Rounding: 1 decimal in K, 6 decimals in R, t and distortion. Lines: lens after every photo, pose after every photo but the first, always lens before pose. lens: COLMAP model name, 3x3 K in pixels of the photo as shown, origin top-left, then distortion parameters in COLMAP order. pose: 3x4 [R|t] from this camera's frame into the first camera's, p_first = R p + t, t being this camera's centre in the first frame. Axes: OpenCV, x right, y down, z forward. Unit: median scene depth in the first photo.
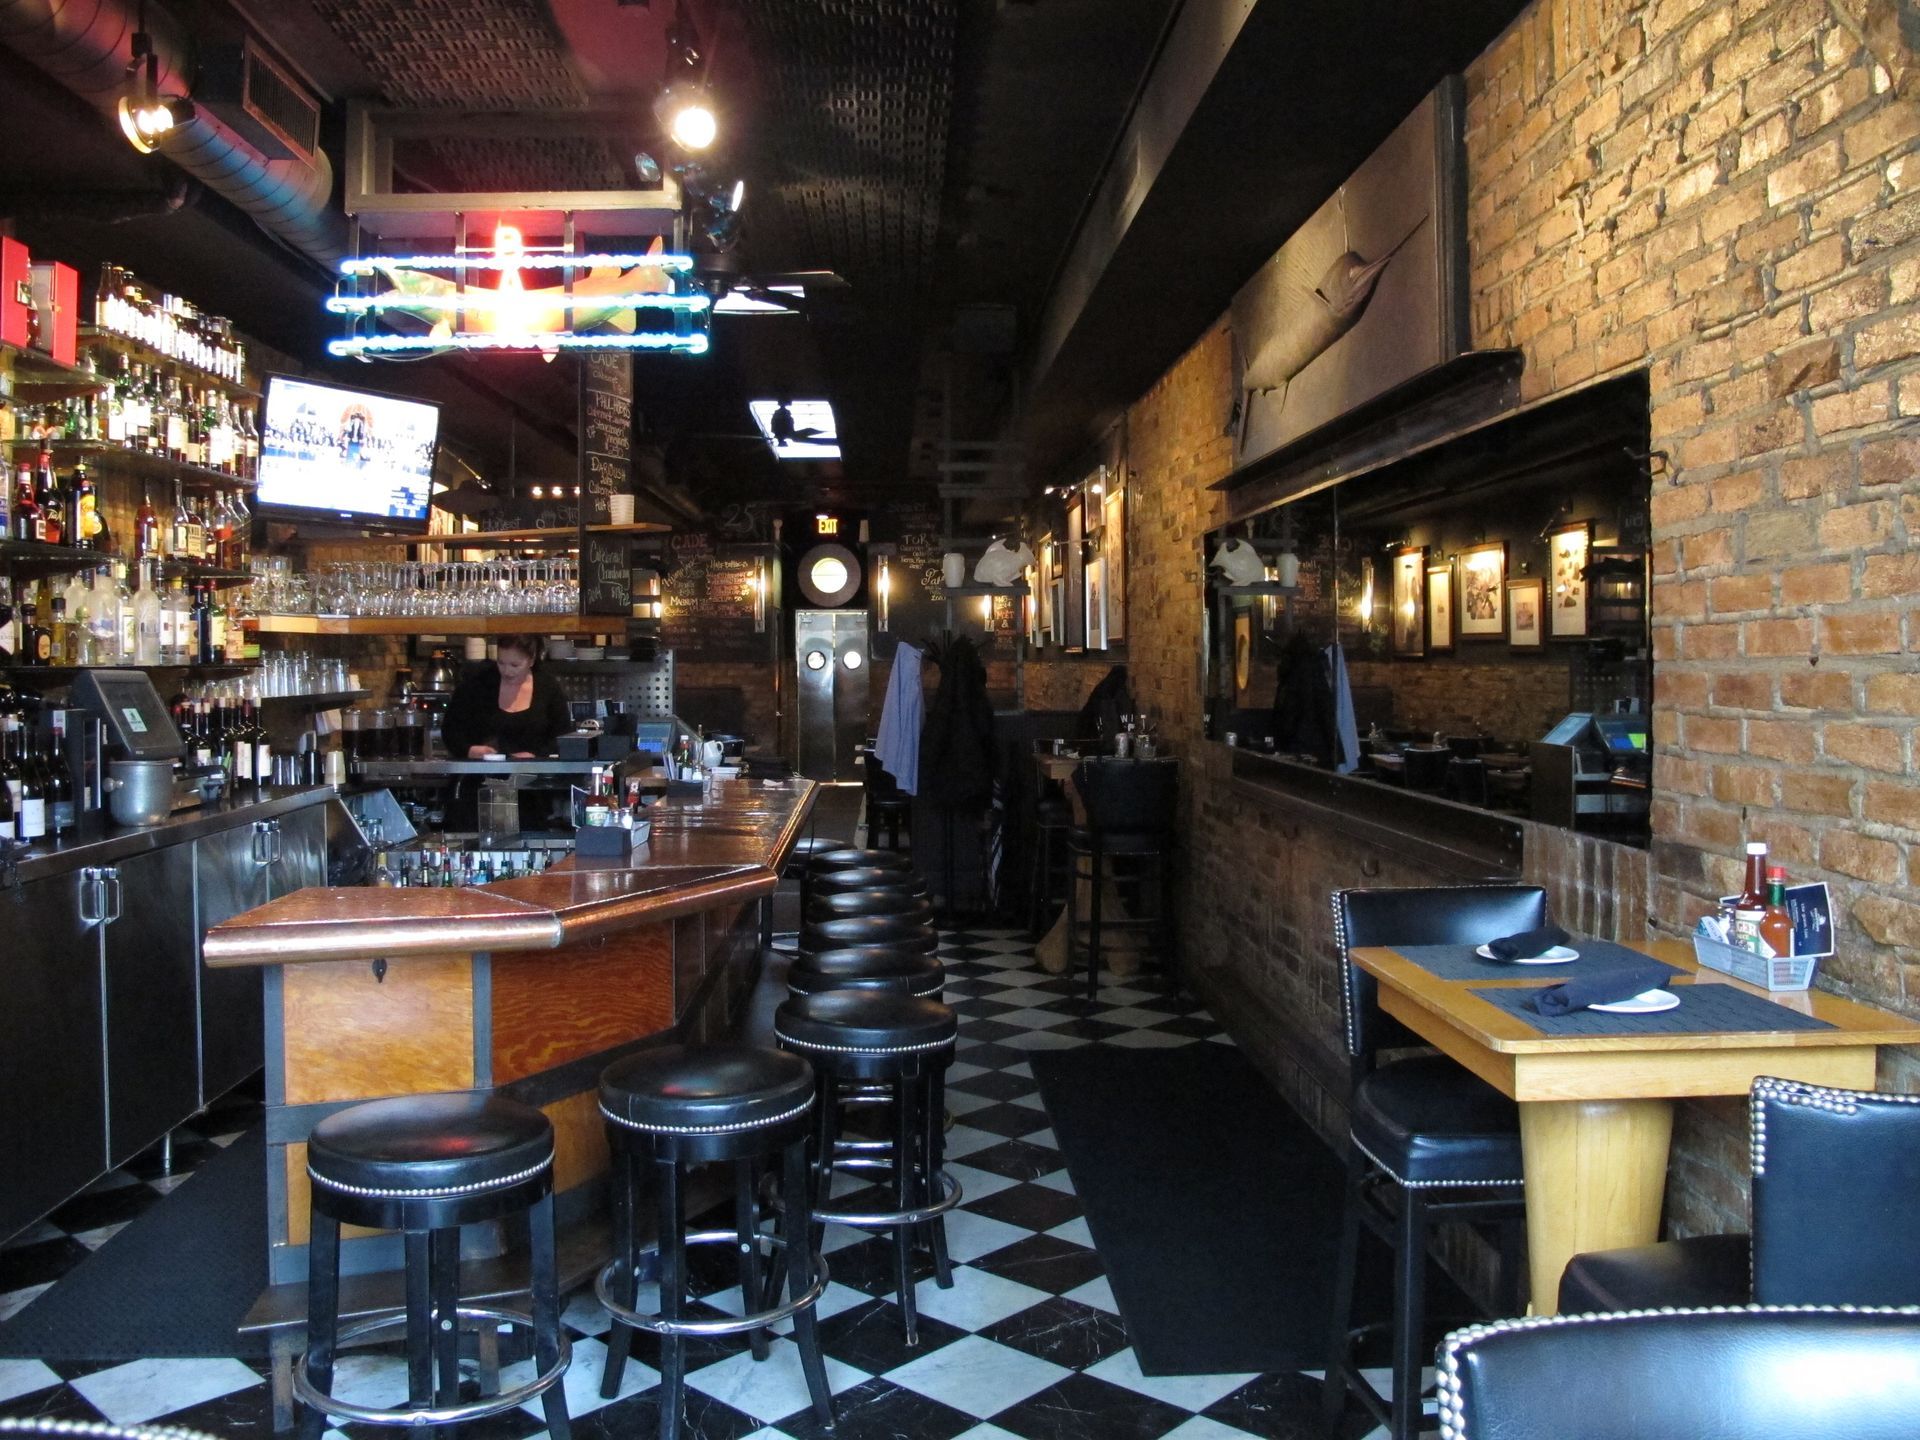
lens RADIAL K [[1591.0, 0, 980.4], [0, 1591.0, 694.1], [0, 0, 1]] dist [-0.140102, 0.098288]
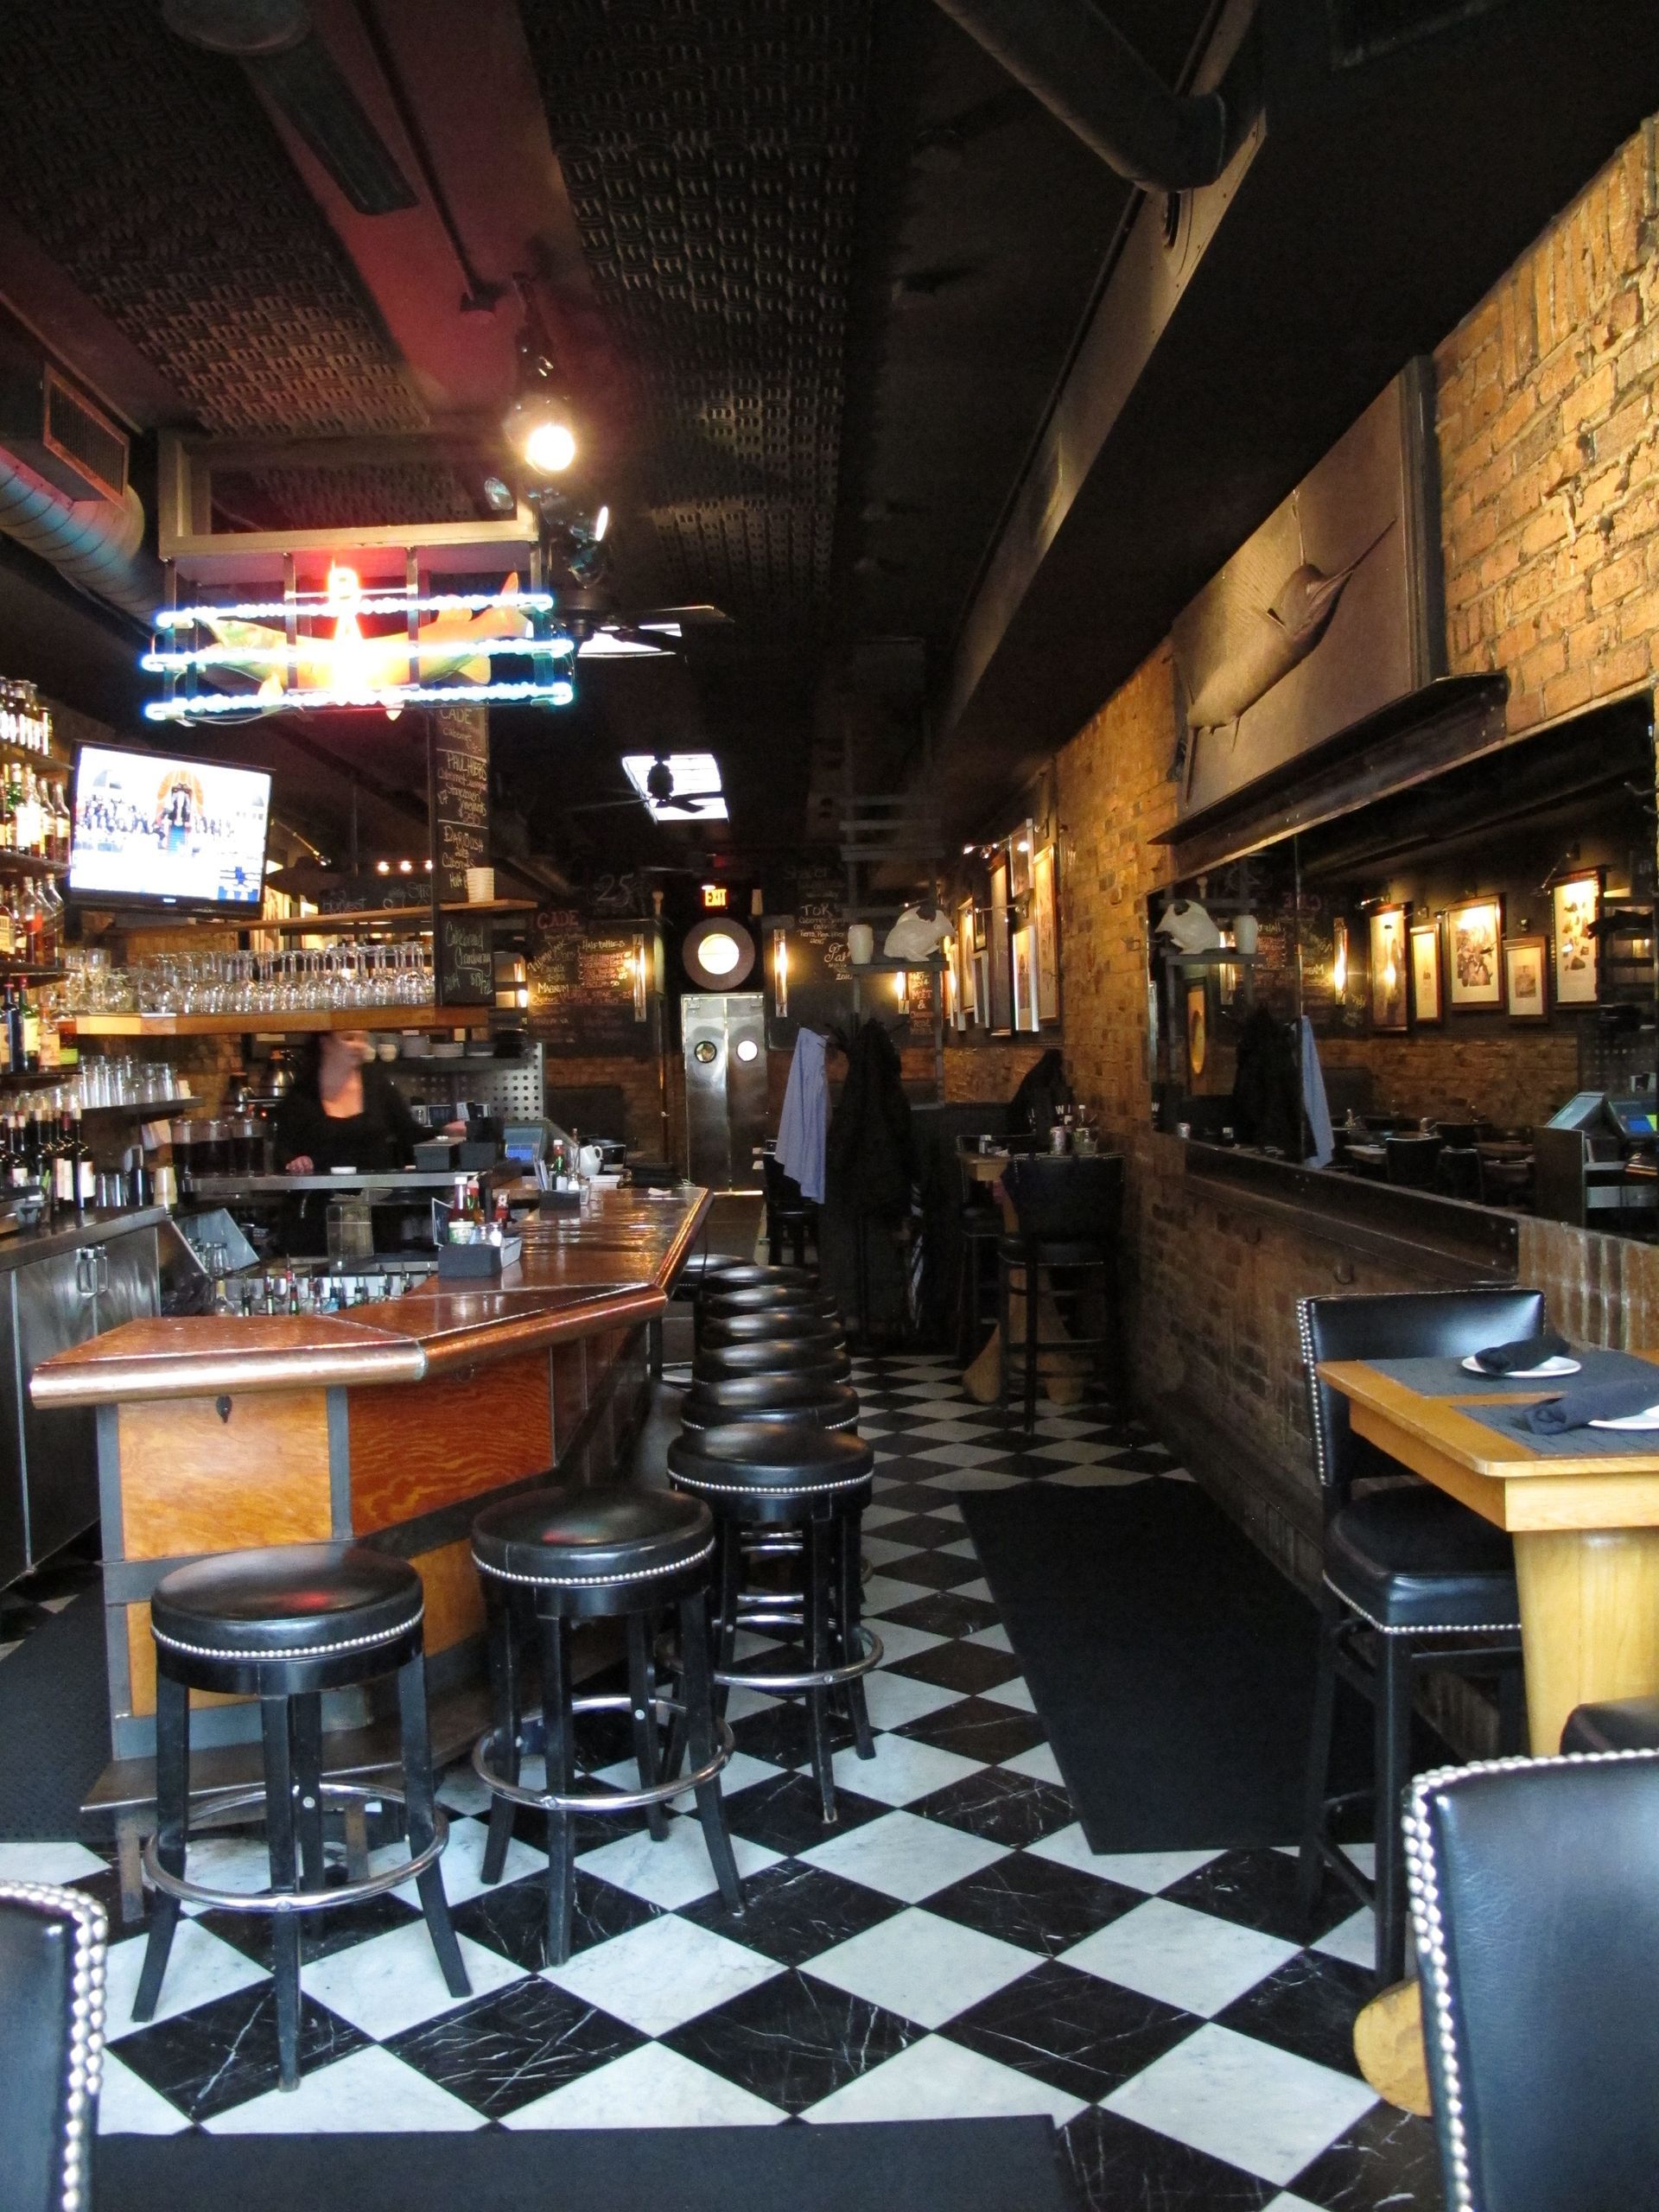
lens RADIAL K [[1833.0, 0, 815.7], [0, 1833.0, 1122.3], [0, 0, 1]] dist [-0.140102, 0.098288]
pose [[0.998770, -0.022534, -0.044162, 0.001498], [0.023366, 0.999558, 0.018400, 0.001066], [0.043728, -0.019410, 0.998855, -0.009705]]
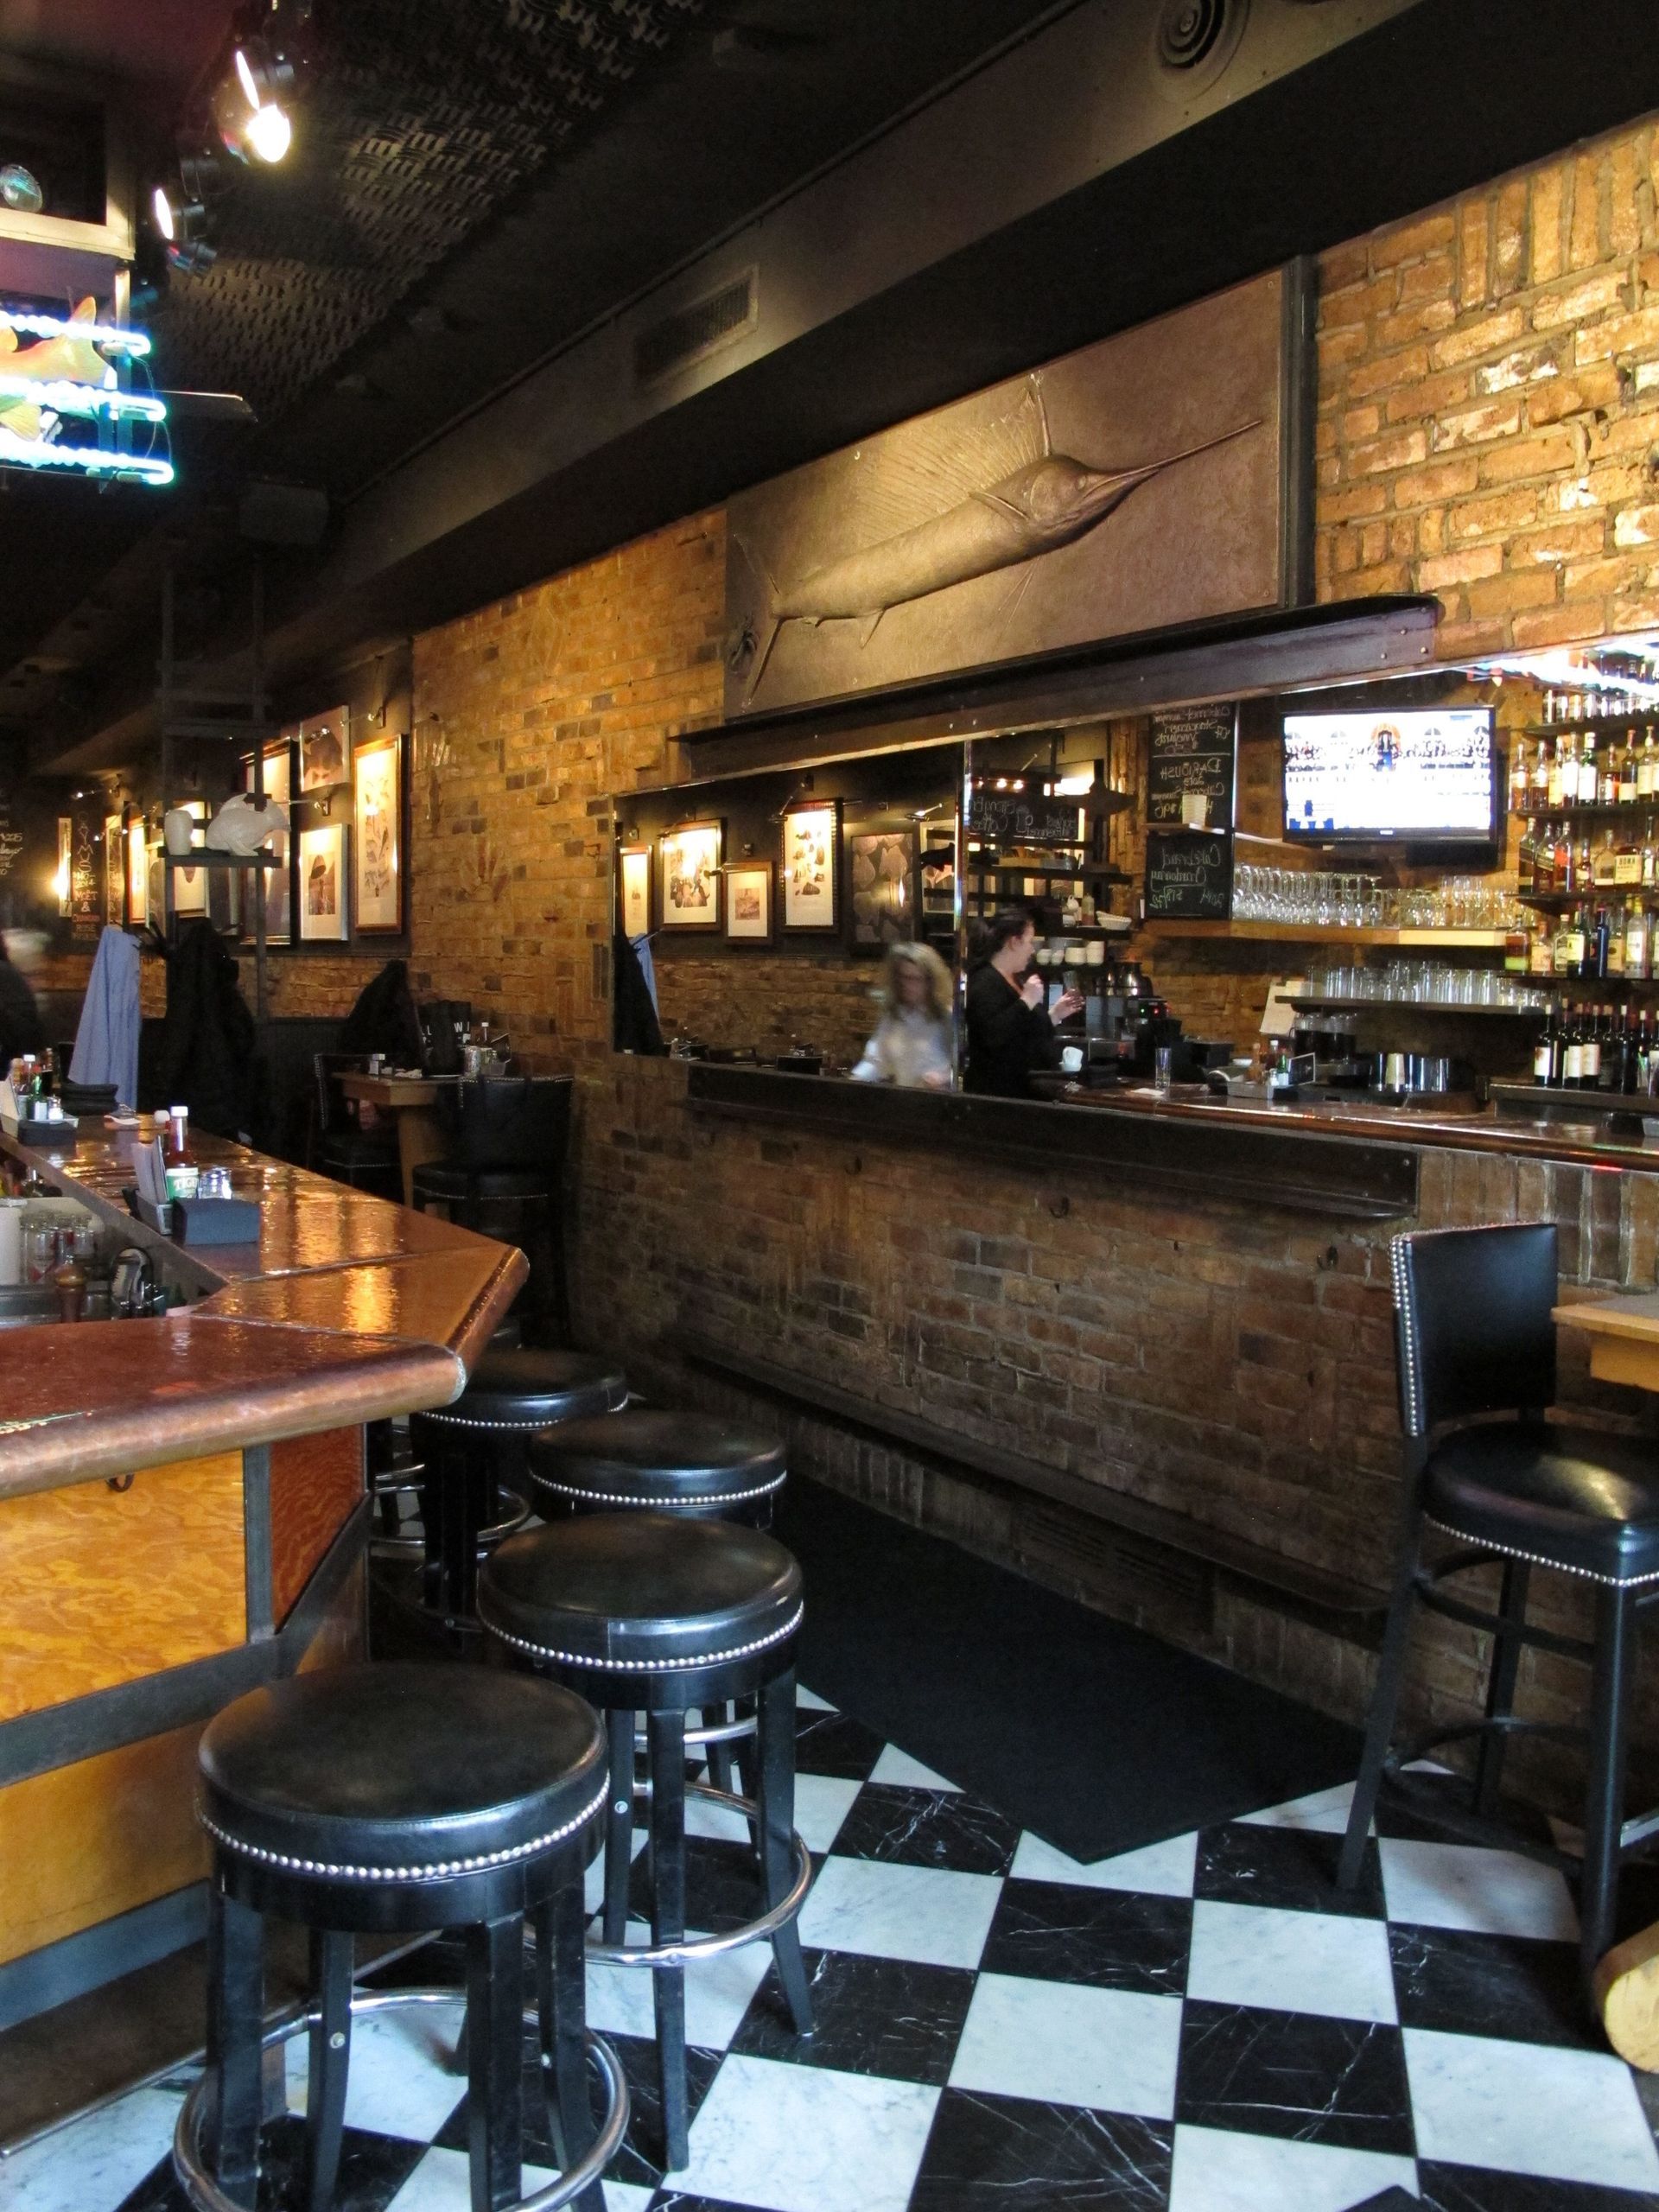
lens RADIAL K [[1833.0, 0, 792.4], [0, 1833.0, 1119.2], [0, 0, 1]] dist [-0.140102, 0.098288]
pose [[0.889921, -0.025383, 0.455408, -0.291829], [-0.005021, 0.997845, 0.065428, 0.001451], [-0.456088, -0.060512, 0.887875, 0.191331]]
